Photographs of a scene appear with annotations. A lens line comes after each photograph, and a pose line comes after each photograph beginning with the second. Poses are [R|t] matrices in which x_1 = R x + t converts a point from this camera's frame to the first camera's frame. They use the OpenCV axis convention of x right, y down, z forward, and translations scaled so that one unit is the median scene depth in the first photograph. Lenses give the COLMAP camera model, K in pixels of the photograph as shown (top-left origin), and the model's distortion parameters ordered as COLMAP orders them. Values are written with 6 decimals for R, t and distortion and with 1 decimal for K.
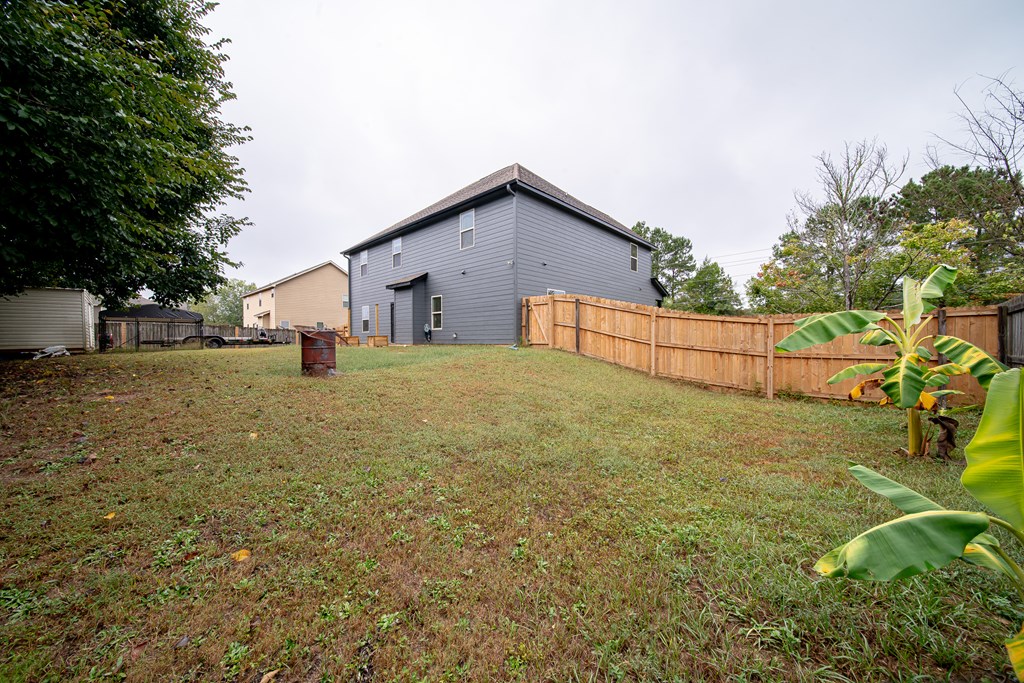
lens RADIAL K [[358.8, 0, 513.2], [0, 358.8, 341.7], [0, 0, 1]] dist [-0.000249, 0.000098]
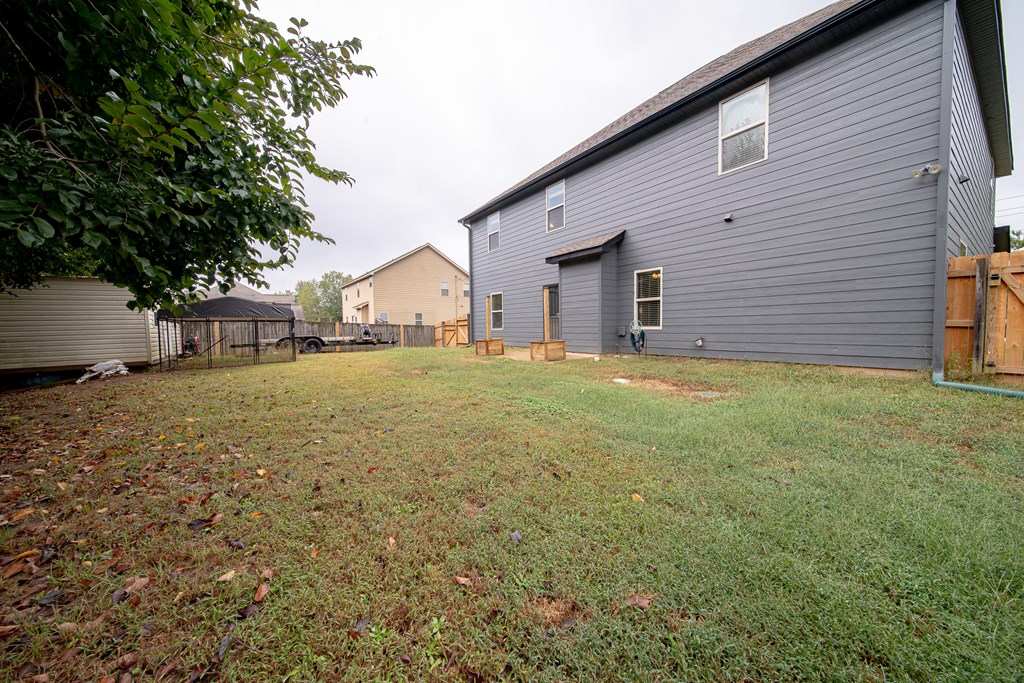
lens RADIAL K [[358.8, 0, 509.7], [0, 358.8, 341.0], [0, 0, 1]] dist [-0.000249, 0.000098]
pose [[0.978630, 0.000060, -0.205631, -0.298700], [0.007506, 0.999323, 0.036016, -0.036309], [0.205494, -0.036790, 0.977967, 0.385249]]
